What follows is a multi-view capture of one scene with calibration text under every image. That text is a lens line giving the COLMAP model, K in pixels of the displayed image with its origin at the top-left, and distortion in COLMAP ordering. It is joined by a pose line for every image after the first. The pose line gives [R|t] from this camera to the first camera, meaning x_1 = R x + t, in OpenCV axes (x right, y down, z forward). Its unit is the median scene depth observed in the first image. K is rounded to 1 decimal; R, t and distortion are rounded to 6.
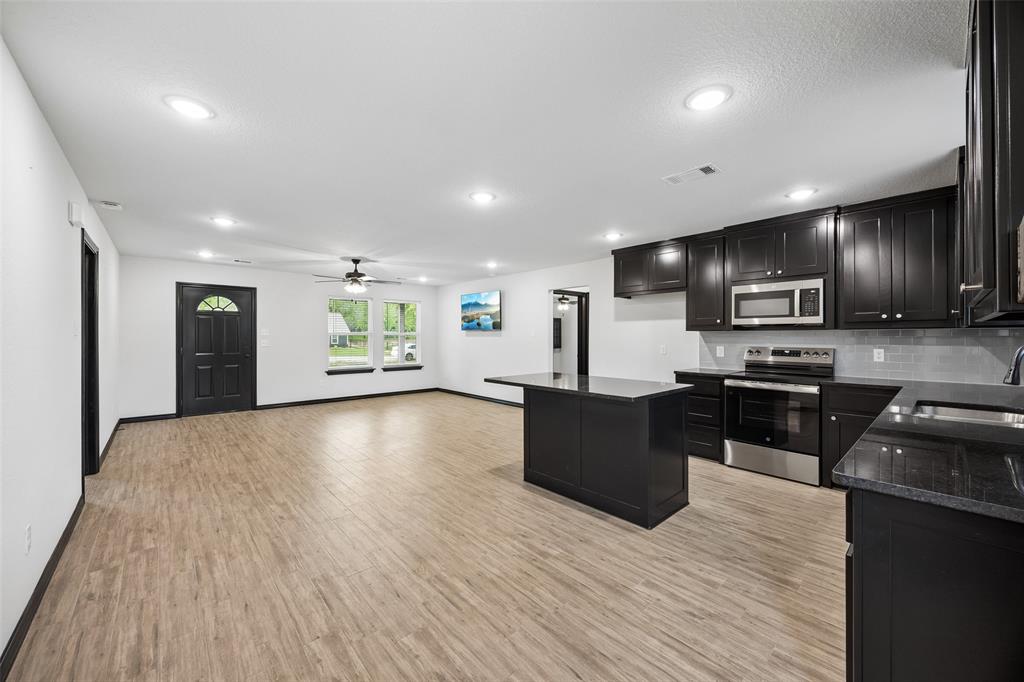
lens RADIAL K [[389.4, 0, 518.0], [0, 389.4, 335.8], [0, 0, 1]] dist [-0.005094, -0.000292]
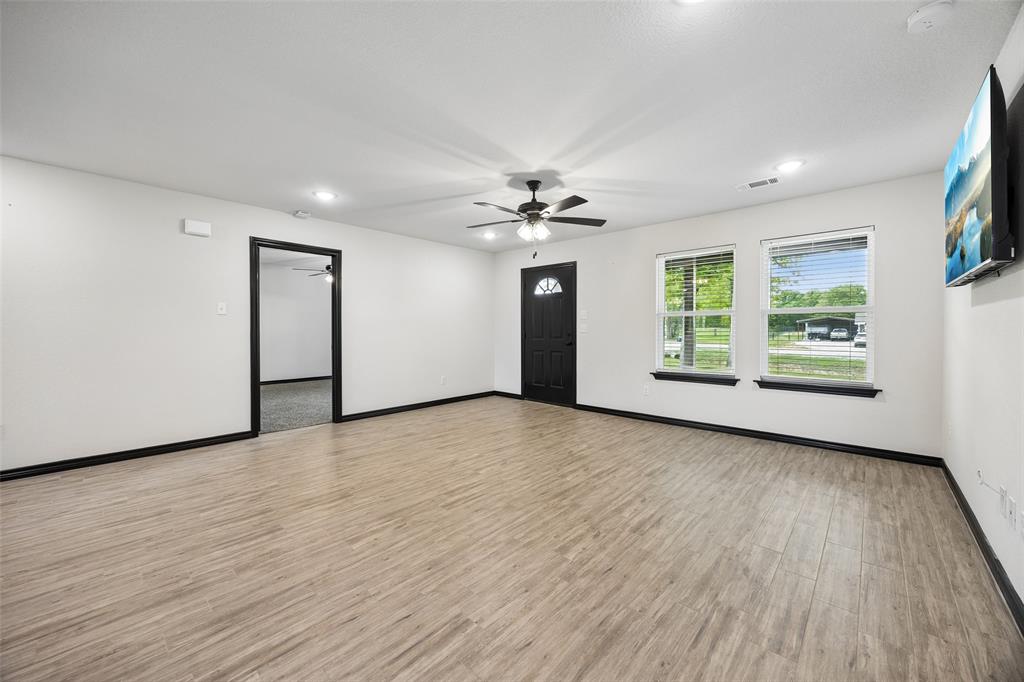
lens RADIAL K [[389.4, 0, 520.3], [0, 389.4, 333.5], [0, 0, 1]] dist [-0.005094, -0.000292]
pose [[0.097727, 0.008742, -0.995175, 0.246794], [-0.001626, 0.999961, 0.008624, 0.039490], [0.995212, 0.000775, 0.097737, 1.369523]]
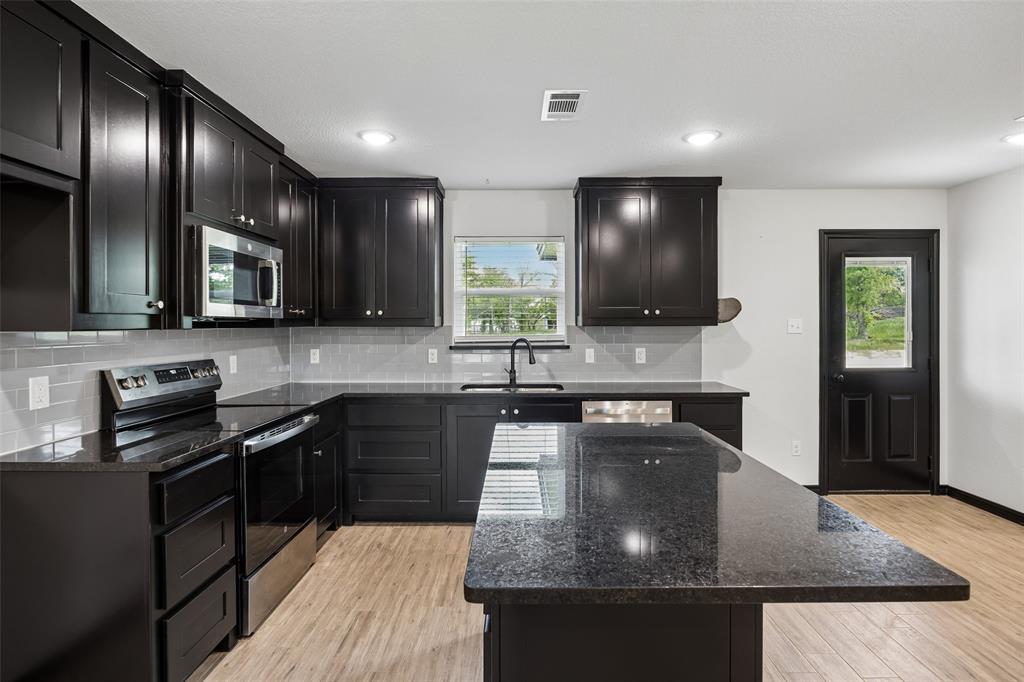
lens RADIAL K [[521.0, 0, 516.6], [0, 521.0, 326.9], [0, 0, 1]] dist [-0.012913, 0.000678]
pose [[-0.730611, -0.000112, 0.682794, -0.086140], [0.003140, 0.999989, 0.003525, -0.018438], [-0.682787, 0.004720, -0.730602, 1.203533]]
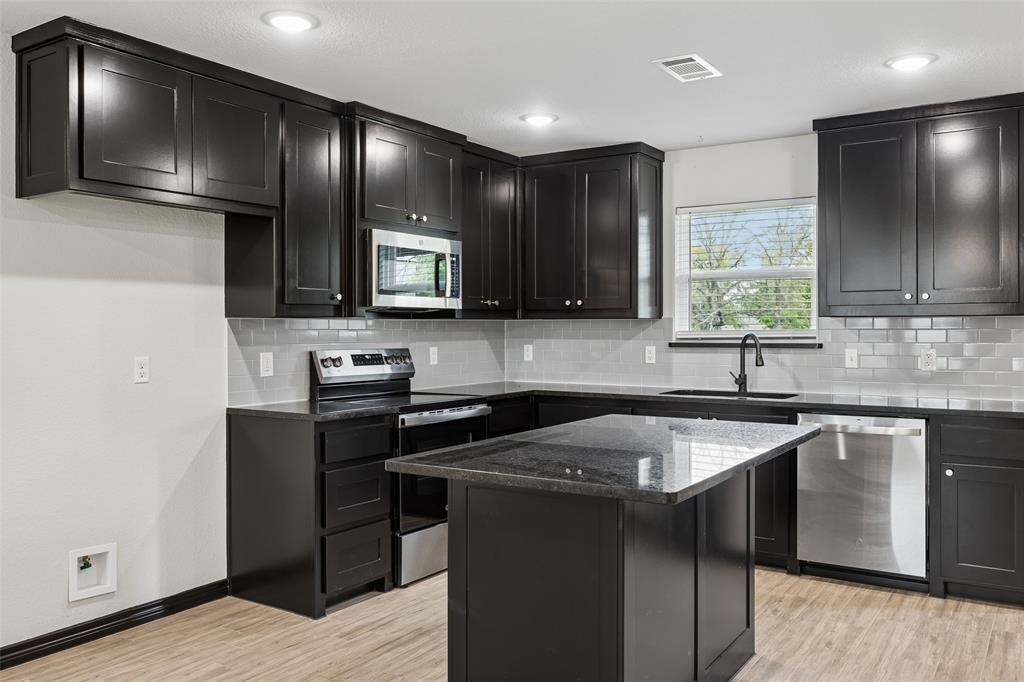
lens RADIAL K [[833.1, 0, 520.0], [0, 833.1, 336.5], [0, 0, 1]] dist [-0.010189, 0.009071]
pose [[-0.251746, -0.009287, 0.967749, -0.533865], [0.000311, 0.999953, 0.009676, -0.000372], [-0.967793, 0.002737, -0.251731, 1.108166]]
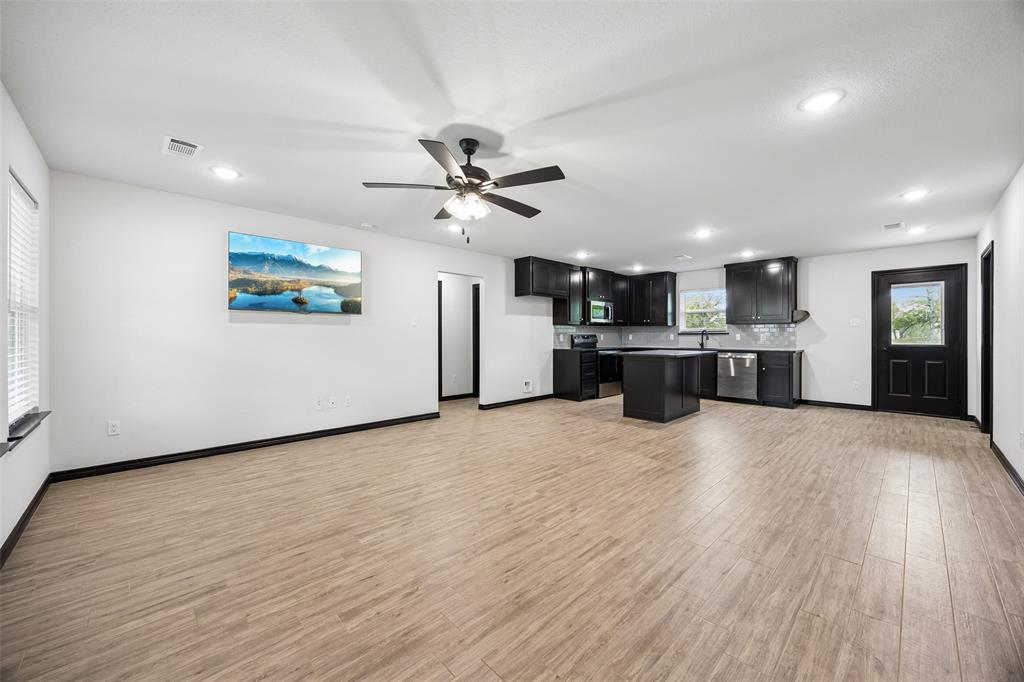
lens RADIAL K [[389.4, 0, 515.8], [0, 389.4, 335.9], [0, 0, 1]] dist [-0.005094, -0.000292]
pose [[-0.024939, -0.000081, 0.999689, -1.274321], [0.001223, 0.999999, 0.000112, 0.036587], [-0.999688, 0.001226, -0.024939, 1.422039]]
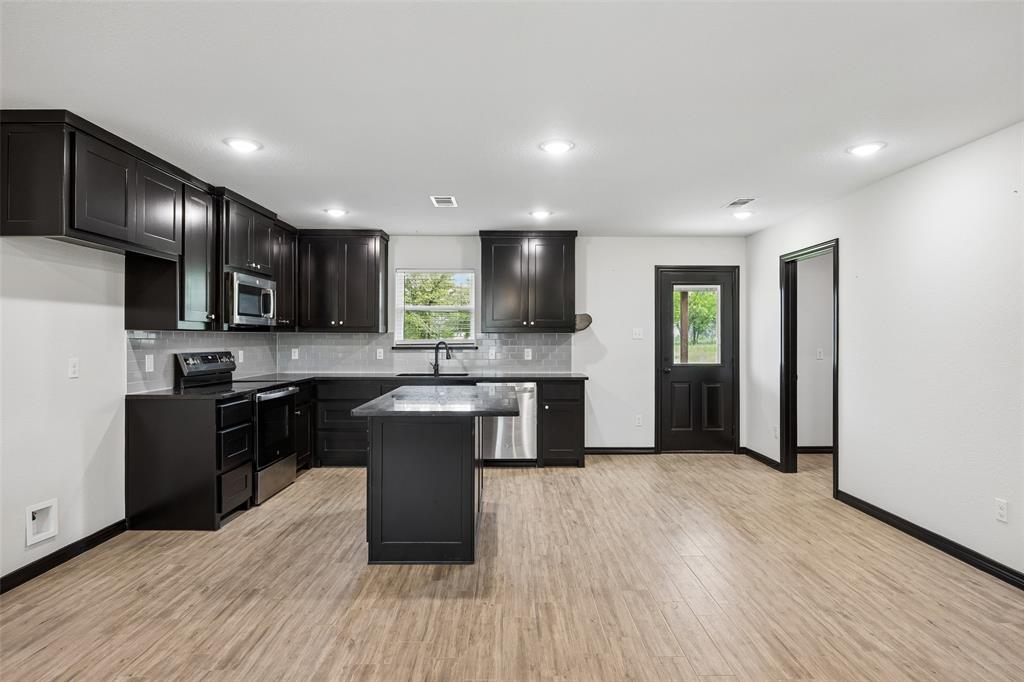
lens RADIAL K [[550.6, 0, 516.3], [0, 550.6, 337.9], [0, 0, 1]] dist [-0.012086, -0.000180]
pose [[-0.744554, 0.000670, 0.667562, -0.573026], [-0.001346, 0.999996, -0.002504, 0.001316], [-0.667561, -0.002763, -0.744550, 1.453572]]
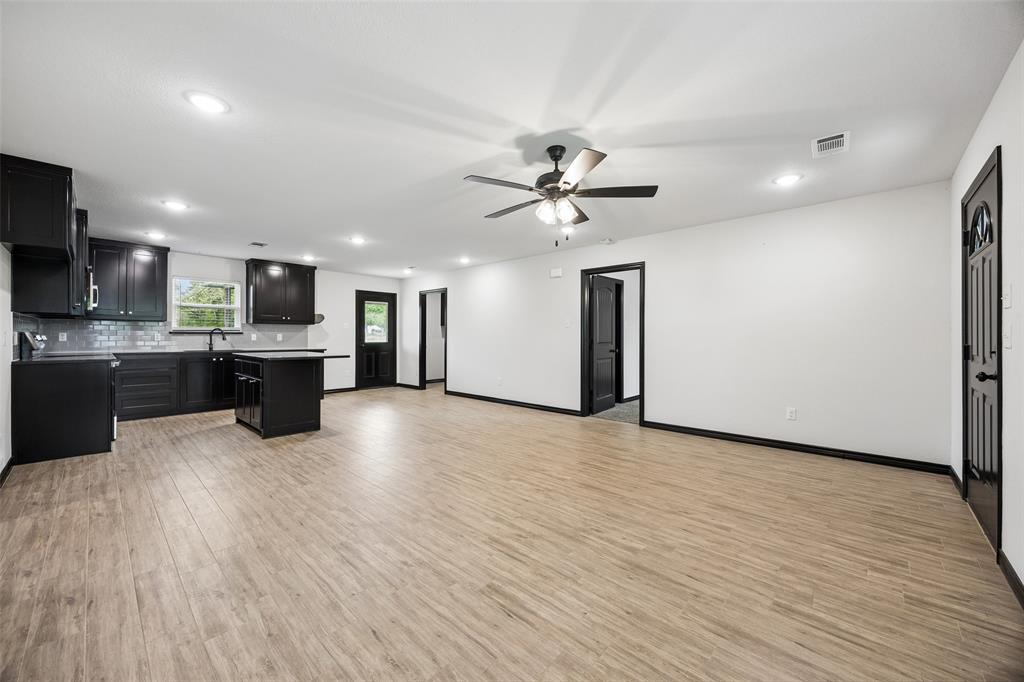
lens RADIAL K [[389.4, 0, 513.7], [0, 389.4, 336.4], [0, 0, 1]] dist [-0.005094, -0.000292]
pose [[-0.996619, -0.003353, -0.082096, -0.488134], [-0.003267, 0.999994, -0.001190, 0.038158], [0.082099, -0.000918, -0.996624, 2.154324]]
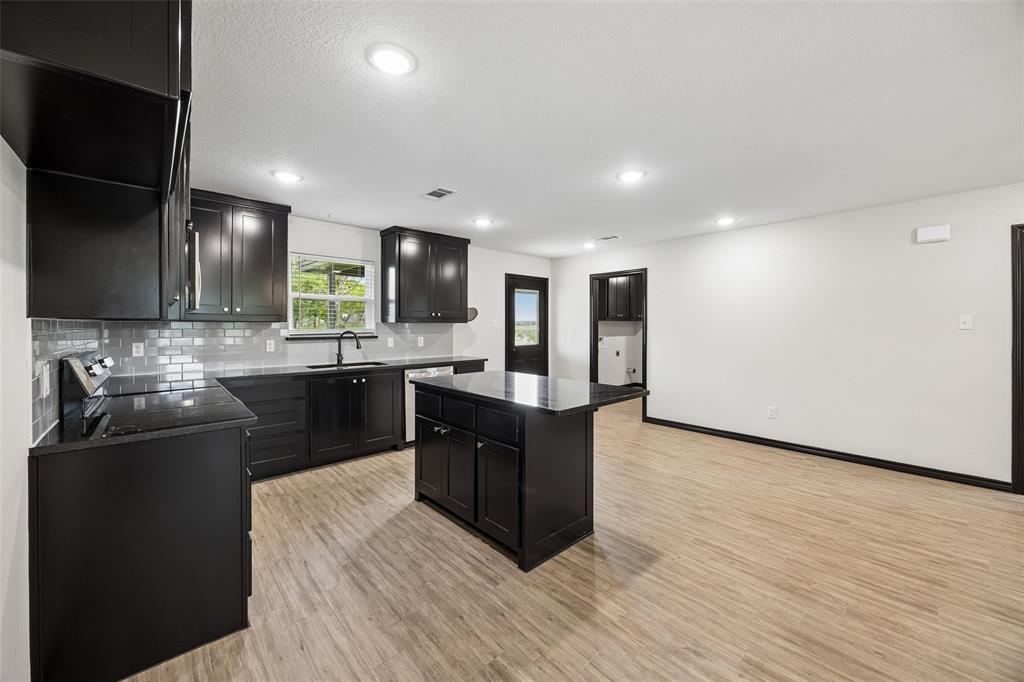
lens RADIAL K [[389.4, 0, 515.0], [0, 389.4, 329.8], [0, 0, 1]] dist [-0.005094, -0.000292]
pose [[-0.999998, 0.000747, 0.001851, 0.141469], [0.000765, 0.999953, 0.009614, -0.006235], [-0.001843, 0.009616, -0.999952, 1.528080]]
